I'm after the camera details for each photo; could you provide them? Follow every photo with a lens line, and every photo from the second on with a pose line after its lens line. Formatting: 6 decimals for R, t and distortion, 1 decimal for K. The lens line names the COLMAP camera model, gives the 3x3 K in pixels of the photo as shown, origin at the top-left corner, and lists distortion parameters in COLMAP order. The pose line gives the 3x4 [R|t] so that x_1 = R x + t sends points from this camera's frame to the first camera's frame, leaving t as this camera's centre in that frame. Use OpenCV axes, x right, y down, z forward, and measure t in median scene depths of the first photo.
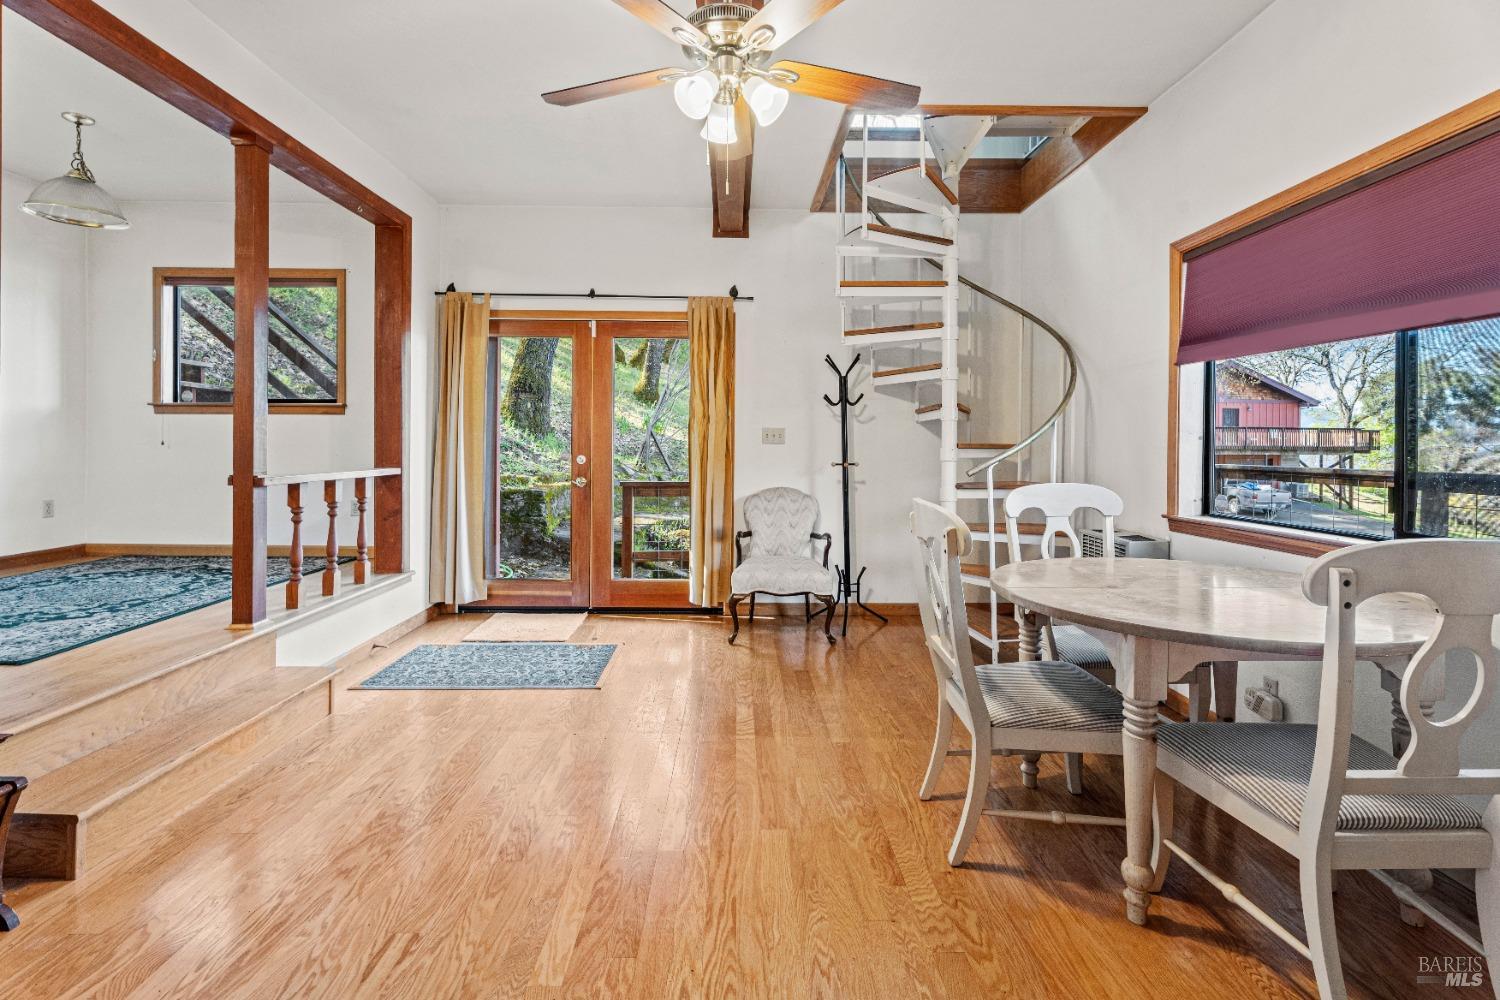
lens RADIAL K [[680.2, 0, 746.8], [0, 680.2, 469.8], [0, 0, 1]] dist [0.001219, 0.000605]
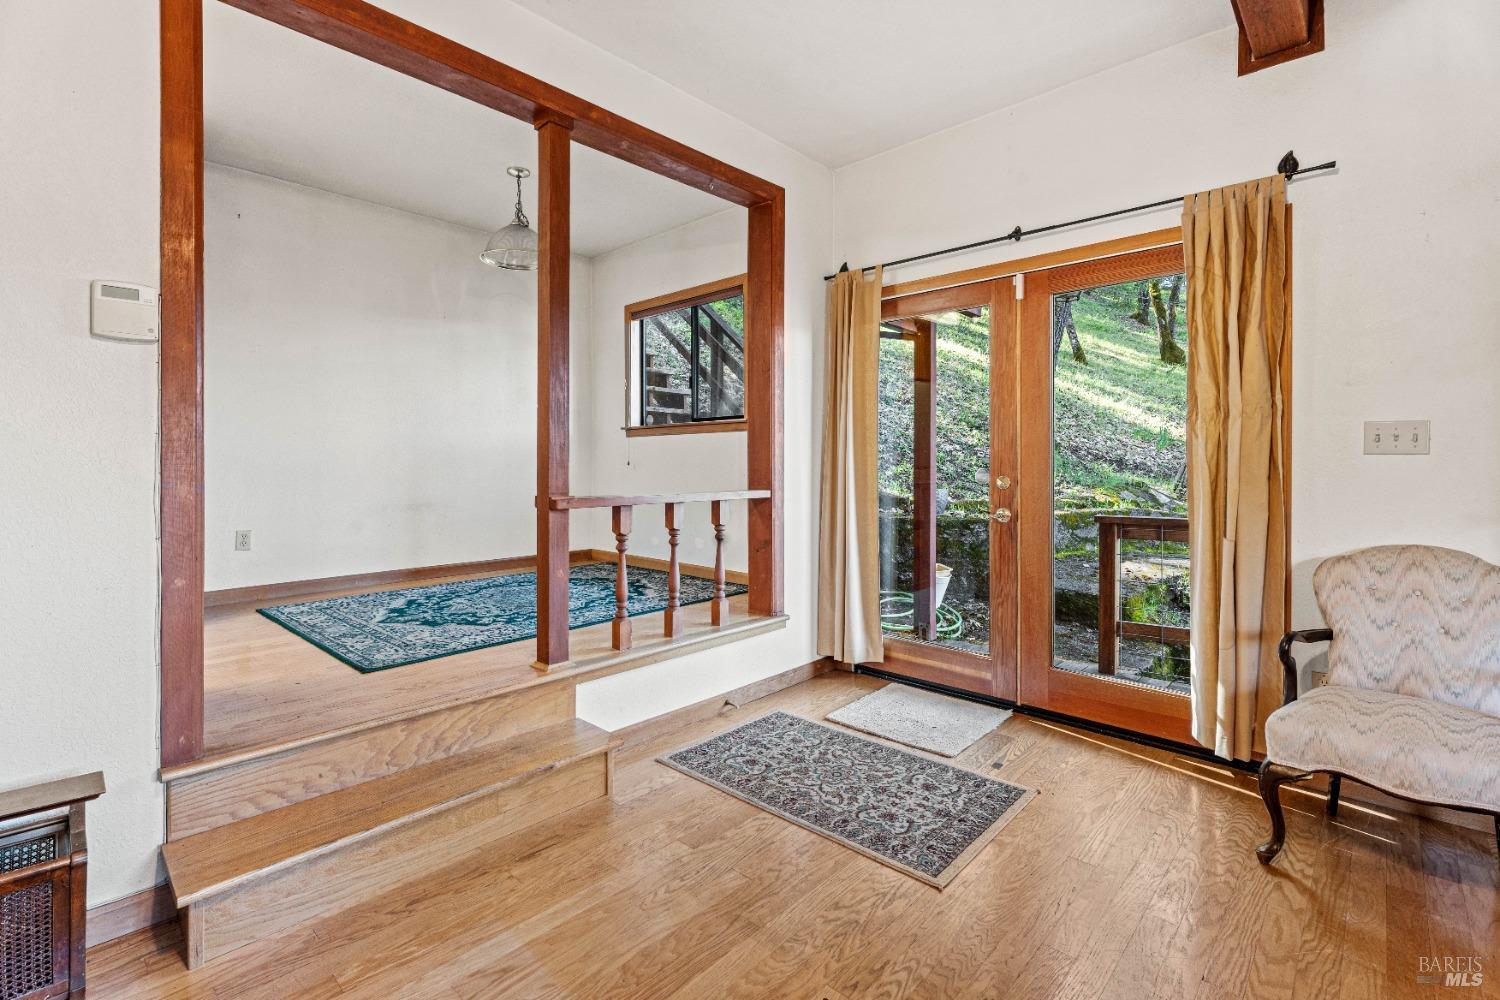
lens RADIAL K [[680.2, 0, 746.8], [0, 680.2, 469.8], [0, 0, 1]] dist [0.001219, 0.000605]
pose [[0.720863, -0.001887, -0.693075, 0.045002], [-0.019738, 0.999535, -0.023251, -0.007144], [0.692796, 0.030441, 0.720491, 0.352419]]
